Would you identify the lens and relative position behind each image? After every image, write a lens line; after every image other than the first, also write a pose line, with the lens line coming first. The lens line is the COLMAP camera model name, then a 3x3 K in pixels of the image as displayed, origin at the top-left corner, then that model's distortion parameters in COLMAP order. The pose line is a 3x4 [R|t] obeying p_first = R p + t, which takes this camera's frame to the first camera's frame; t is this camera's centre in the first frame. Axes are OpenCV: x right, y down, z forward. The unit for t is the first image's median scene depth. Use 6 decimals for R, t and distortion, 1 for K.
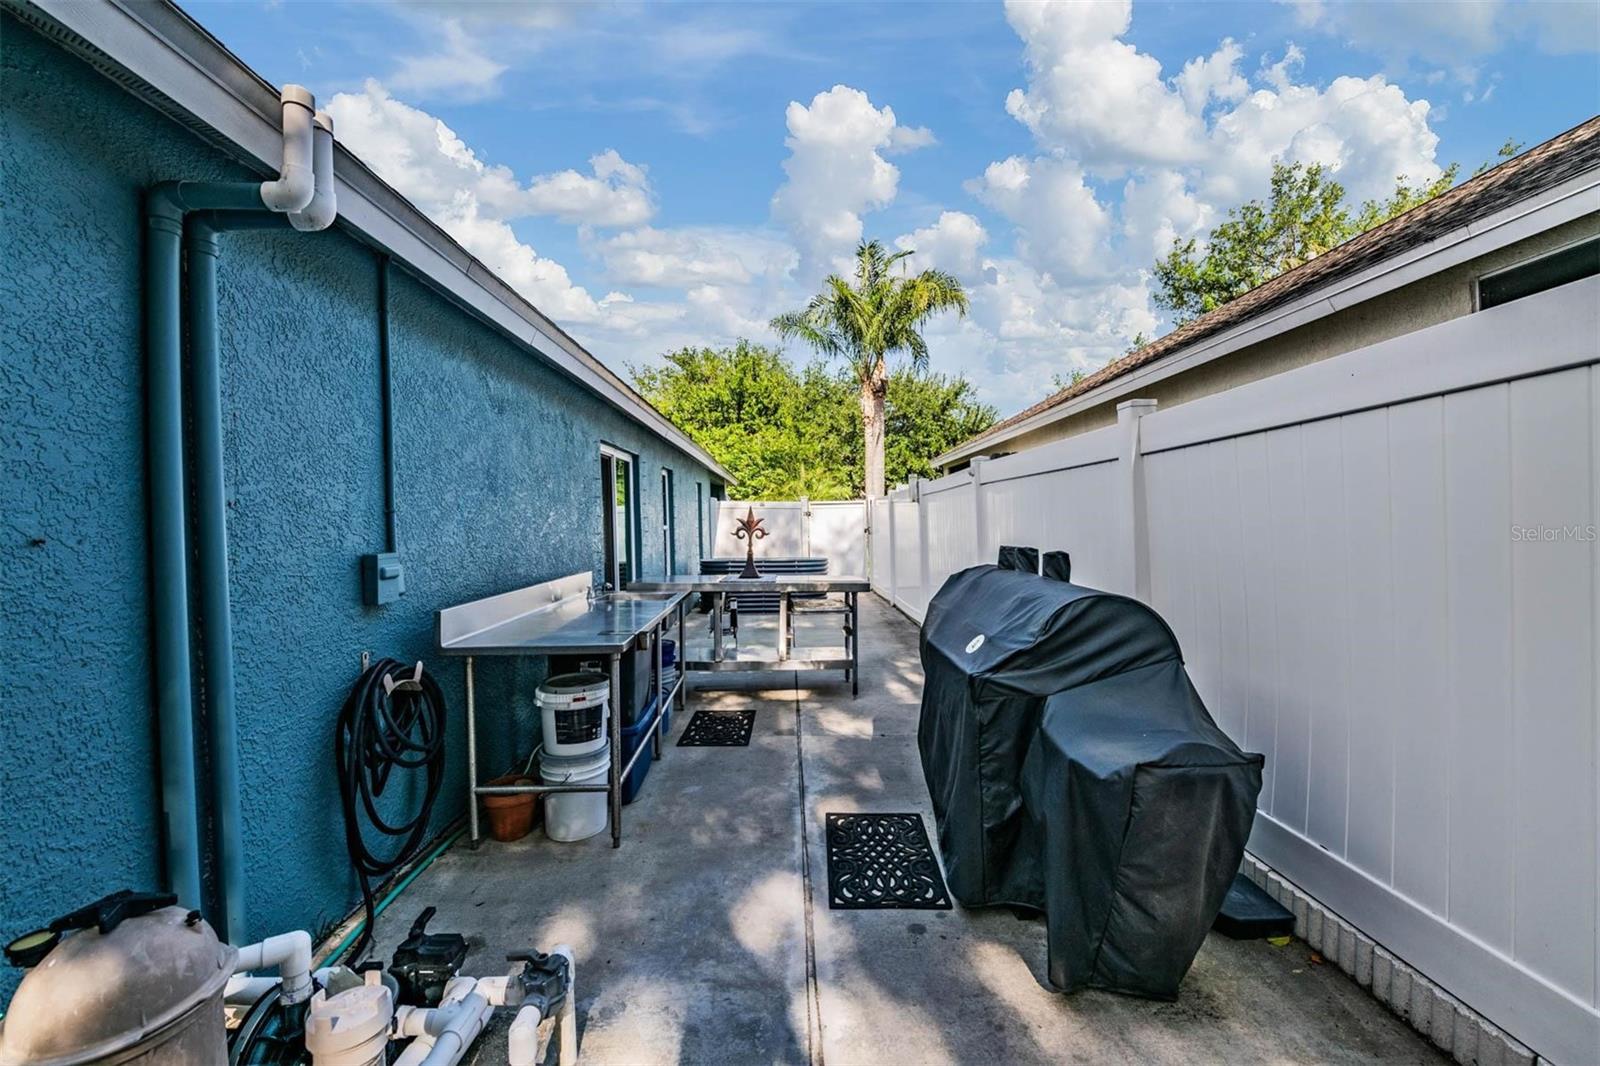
lens RADIAL K [[626.7, 0, 800.7], [0, 626.7, 527.0], [0, 0, 1]] dist [-0.014731, -0.000146]
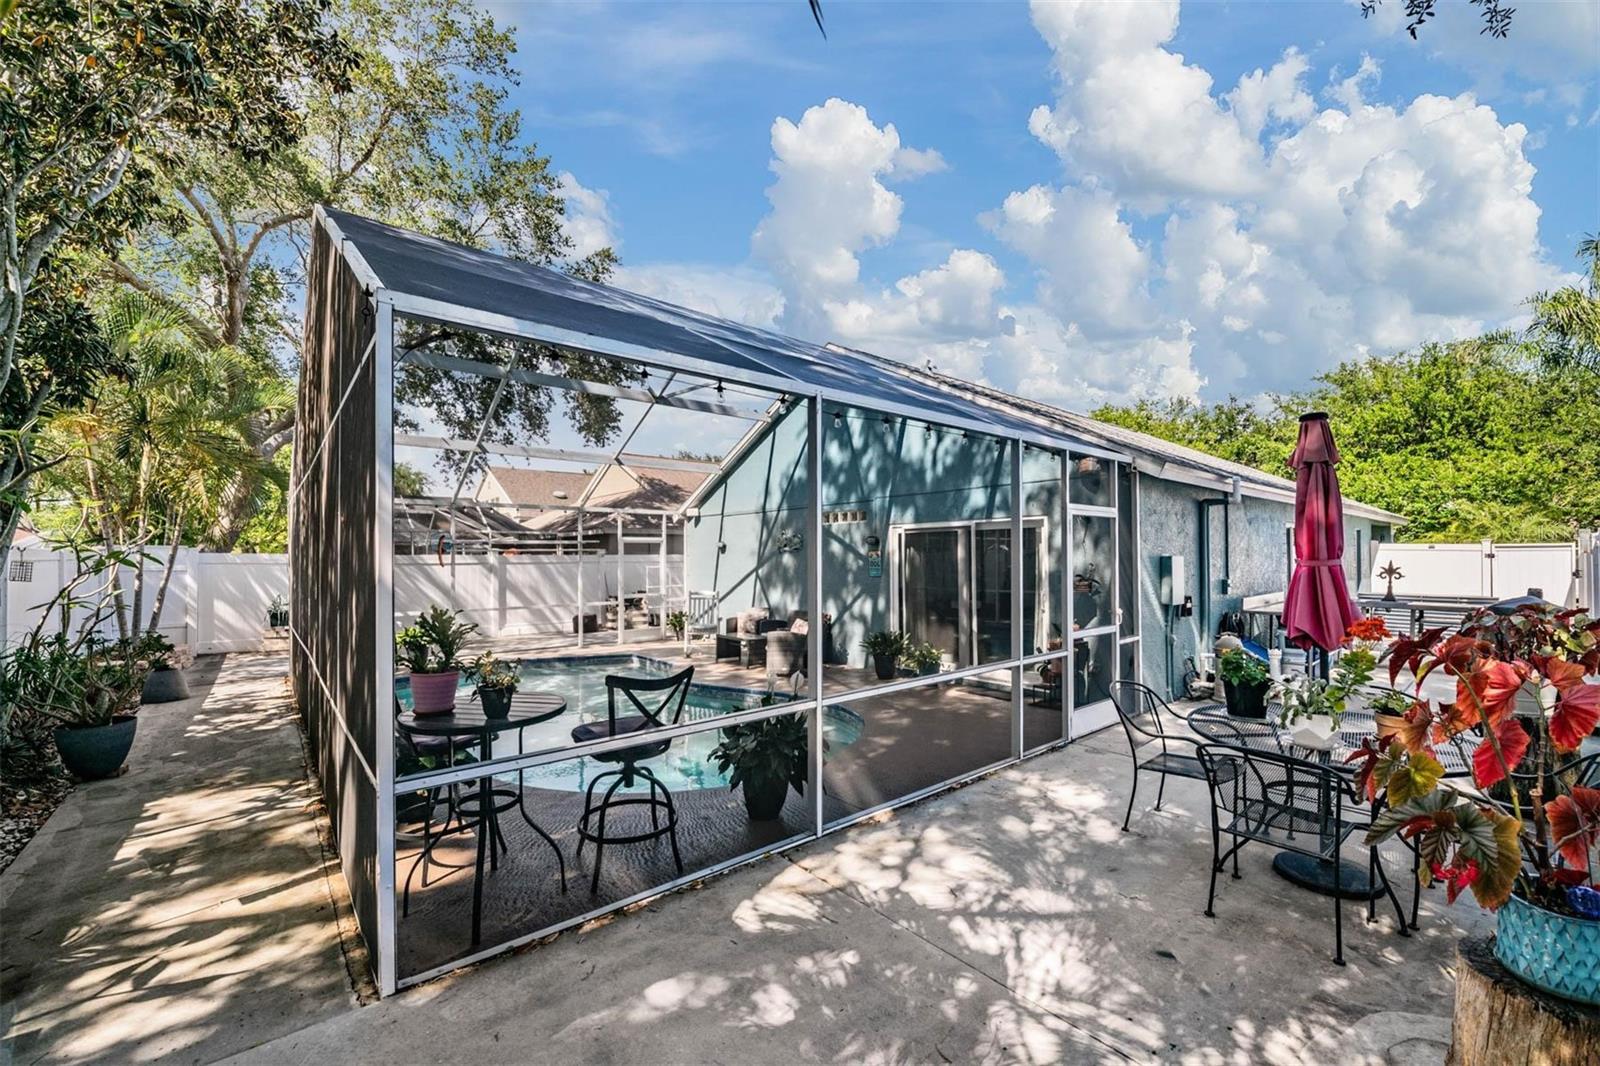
lens RADIAL K [[649.7, 0, 802.1], [0, 649.7, 547.1], [0, 0, 1]] dist [-0.003574, -0.000136]
pose [[0.638992, 0.012511, -0.769112, 0.122684], [-0.014806, 0.999883, 0.003964, -0.025437], [0.769071, 0.008855, 0.639102, -0.667339]]
